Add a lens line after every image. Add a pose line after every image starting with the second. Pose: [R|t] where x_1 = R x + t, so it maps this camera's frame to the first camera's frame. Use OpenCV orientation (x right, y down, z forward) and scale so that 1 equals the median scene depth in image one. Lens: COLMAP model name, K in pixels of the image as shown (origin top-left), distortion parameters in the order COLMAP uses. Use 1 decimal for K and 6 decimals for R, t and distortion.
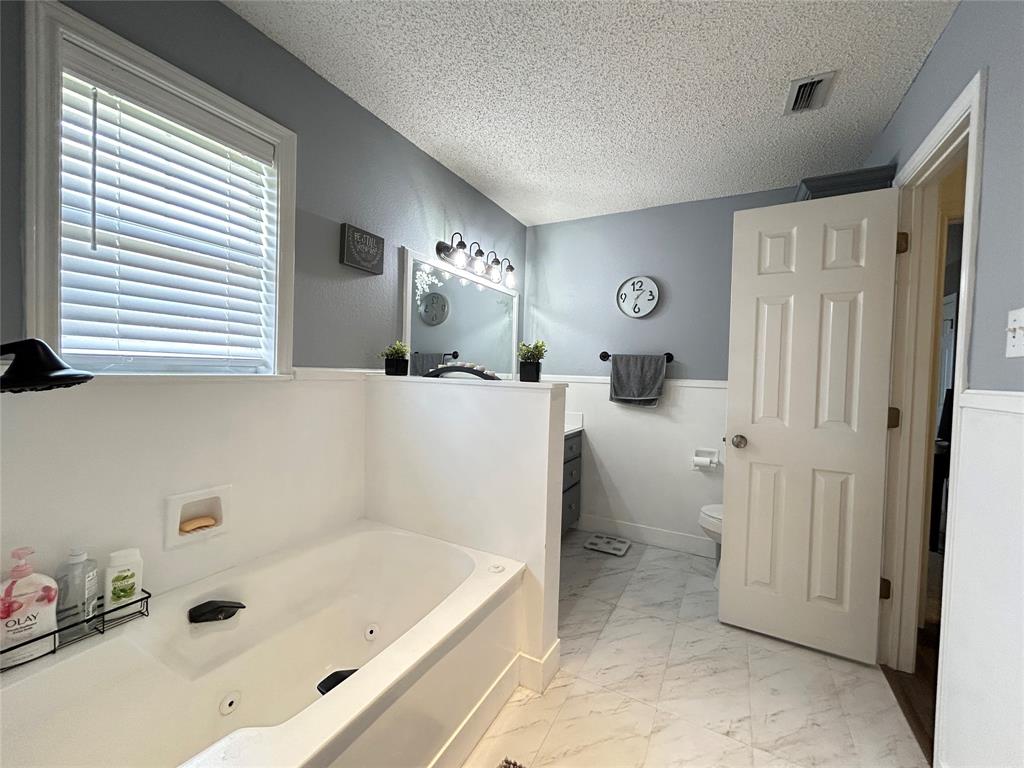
lens RADIAL K [[415.7, 0, 509.2], [0, 415.7, 379.3], [0, 0, 1]] dist [-0.005514, 0.001248]
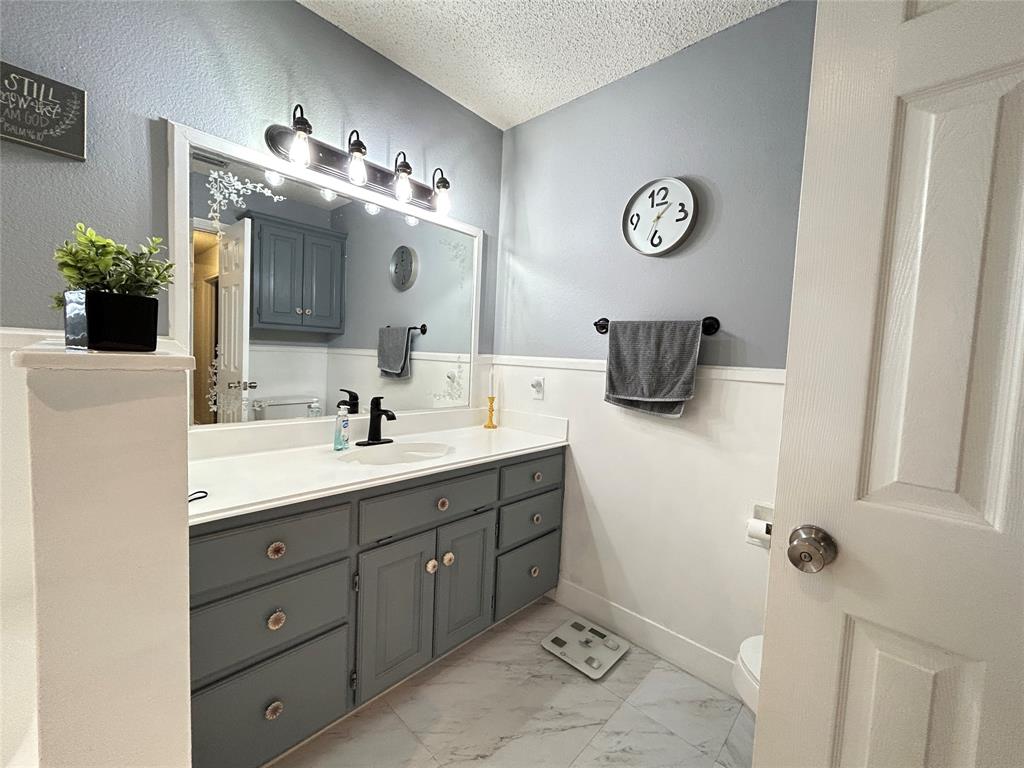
lens RADIAL K [[415.7, 0, 510.8], [0, 415.7, 380.4], [0, 0, 1]] dist [-0.005514, 0.001248]
pose [[0.969200, 0.030471, -0.244381, 0.263767], [-0.023088, 0.999188, 0.033020, 0.006385], [0.245189, -0.026361, 0.969117, 0.412694]]
